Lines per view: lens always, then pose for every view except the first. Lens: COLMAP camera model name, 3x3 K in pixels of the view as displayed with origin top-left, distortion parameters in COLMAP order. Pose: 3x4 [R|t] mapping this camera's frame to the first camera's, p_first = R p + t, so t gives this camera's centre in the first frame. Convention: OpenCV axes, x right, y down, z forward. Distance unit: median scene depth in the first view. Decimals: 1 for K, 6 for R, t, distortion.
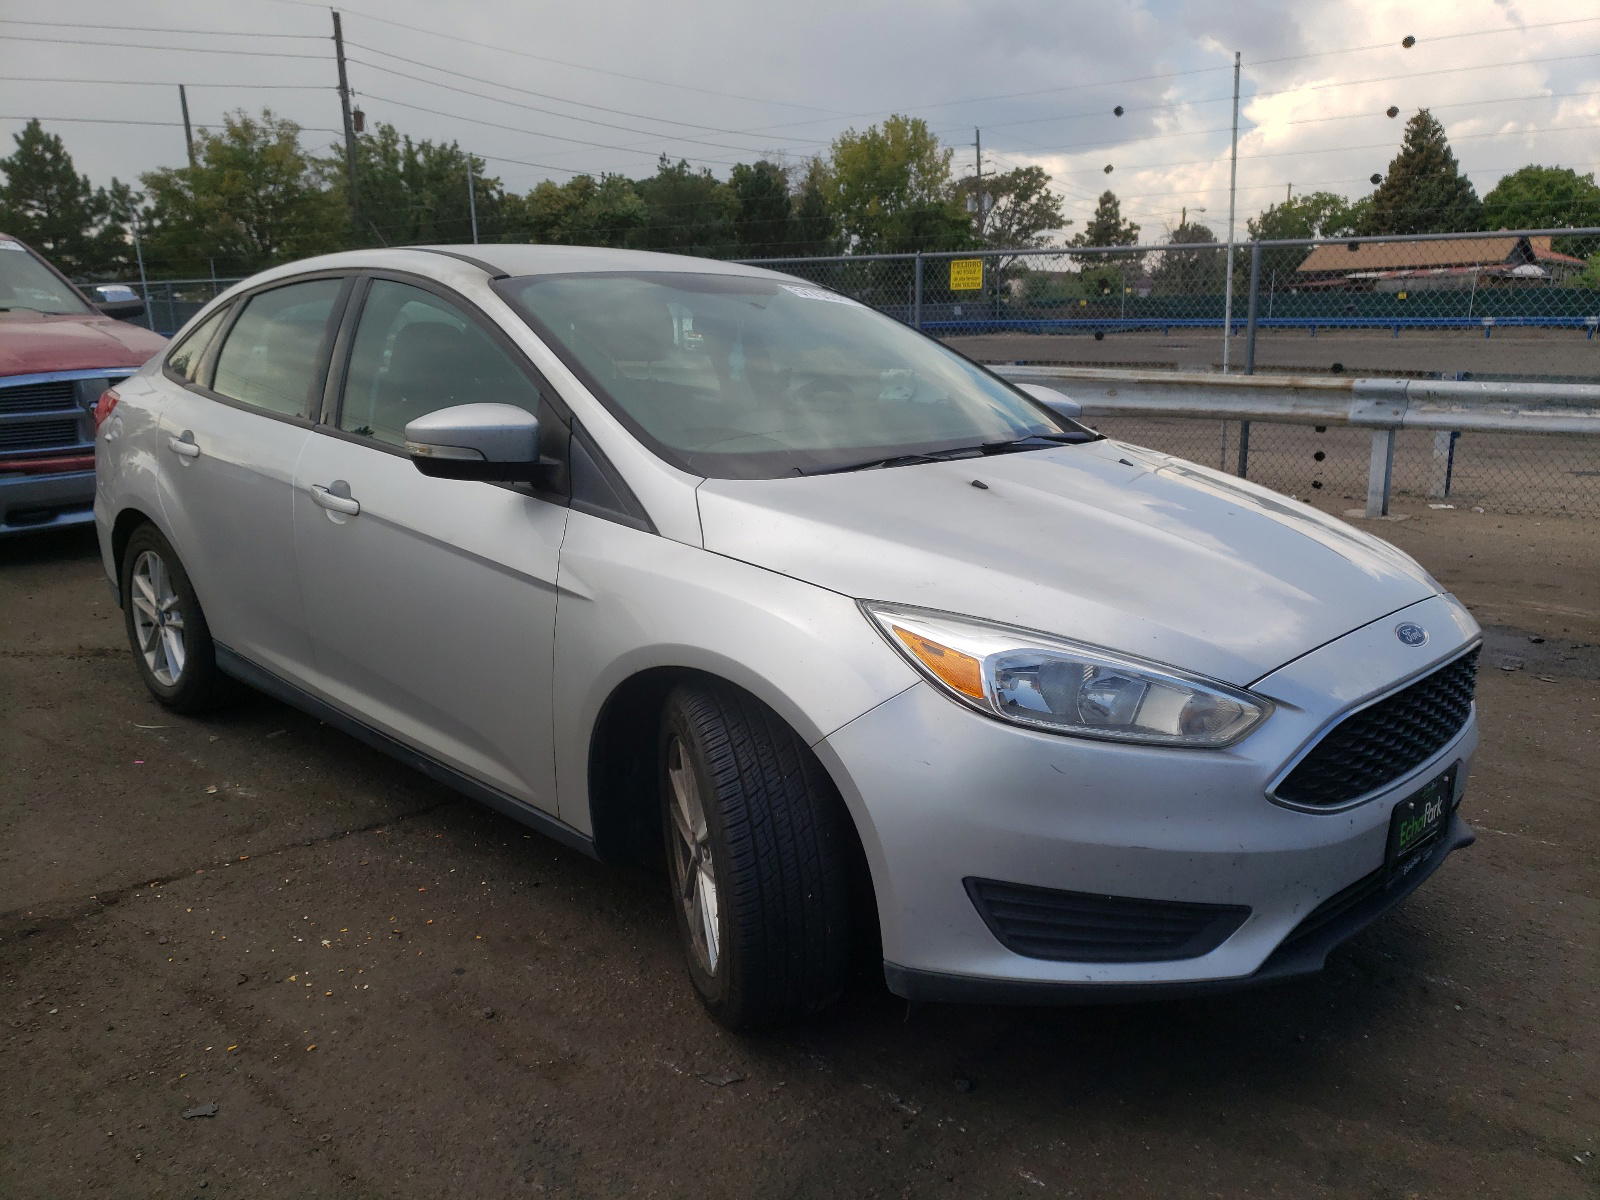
lens RADIAL K [[1332.7, 0, 785.3], [0, 1332.7, 599.8], [0, 0, 1]] dist [0.005275, 0.060327]
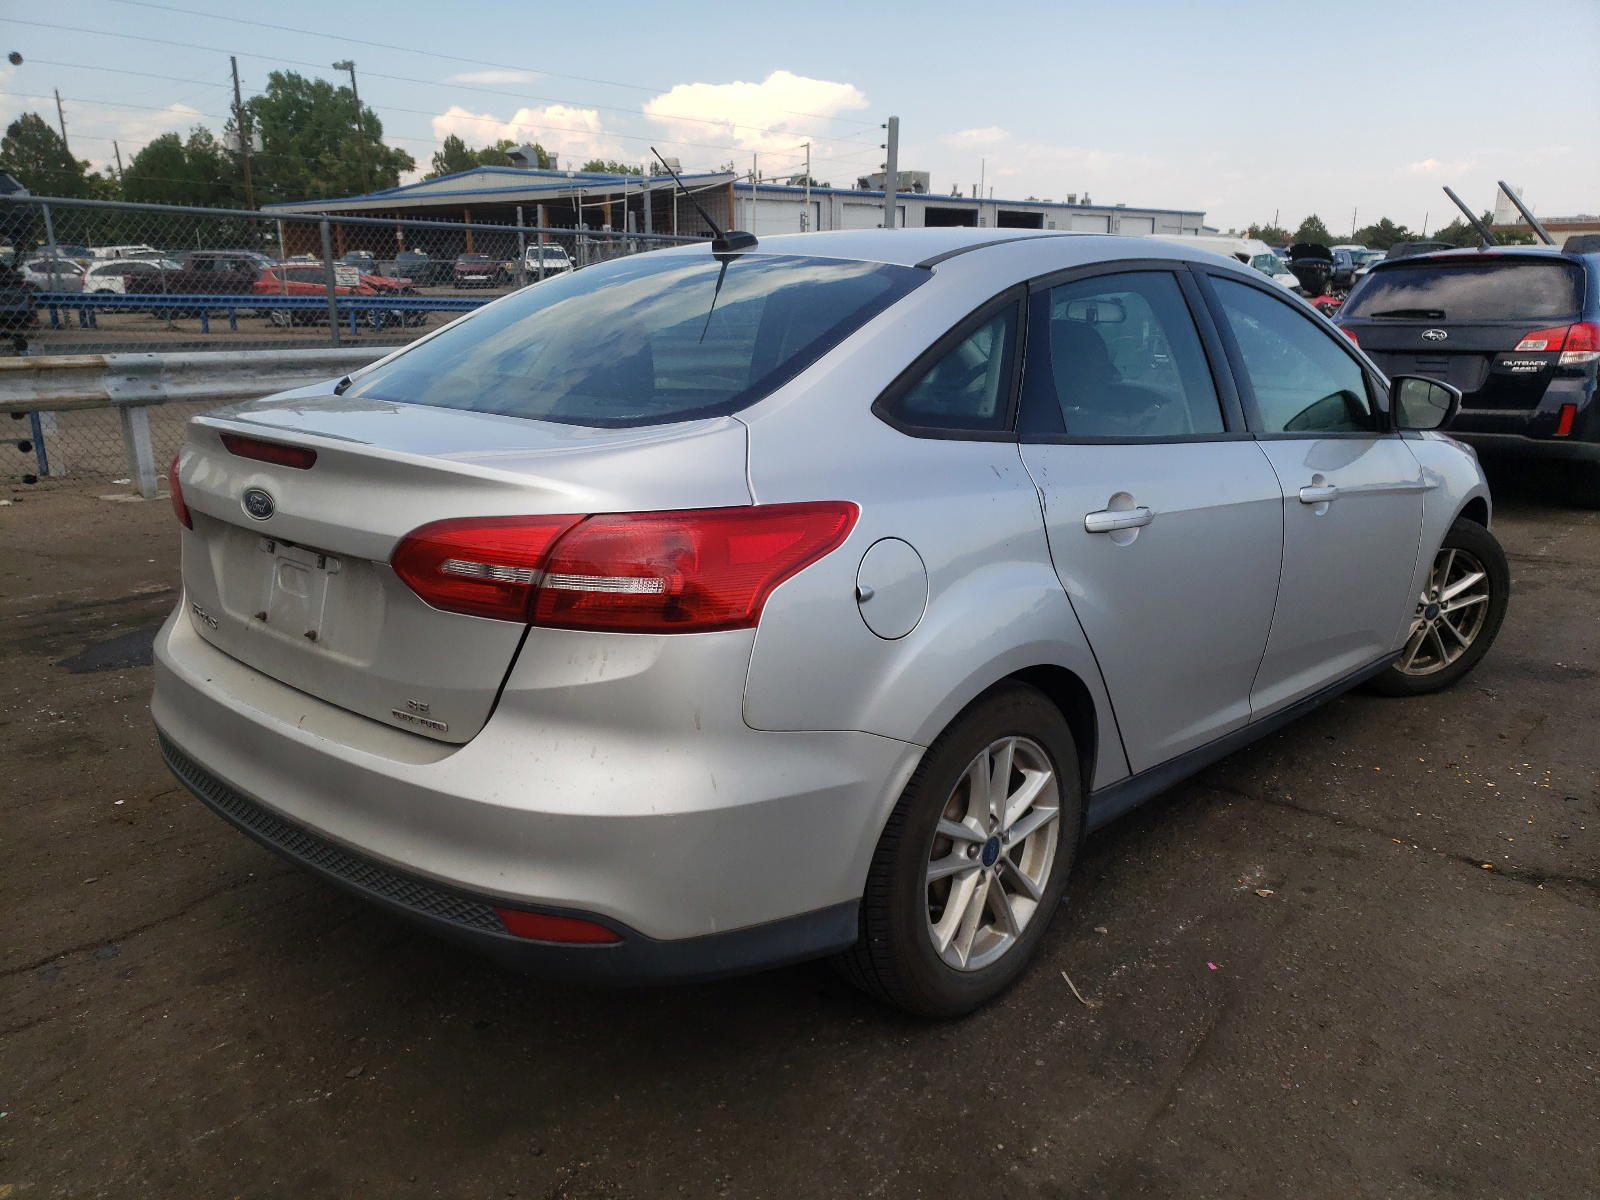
lens RADIAL K [[1332.7, 0, 785.3], [0, 1332.7, 599.8], [0, 0, 1]] dist [0.005275, 0.060327]
pose [[-0.075193, -0.230935, 0.970059, -0.554998], [0.197929, 0.950000, 0.241502, -0.136661], [-0.977328, 0.210163, -0.025725, 0.606412]]
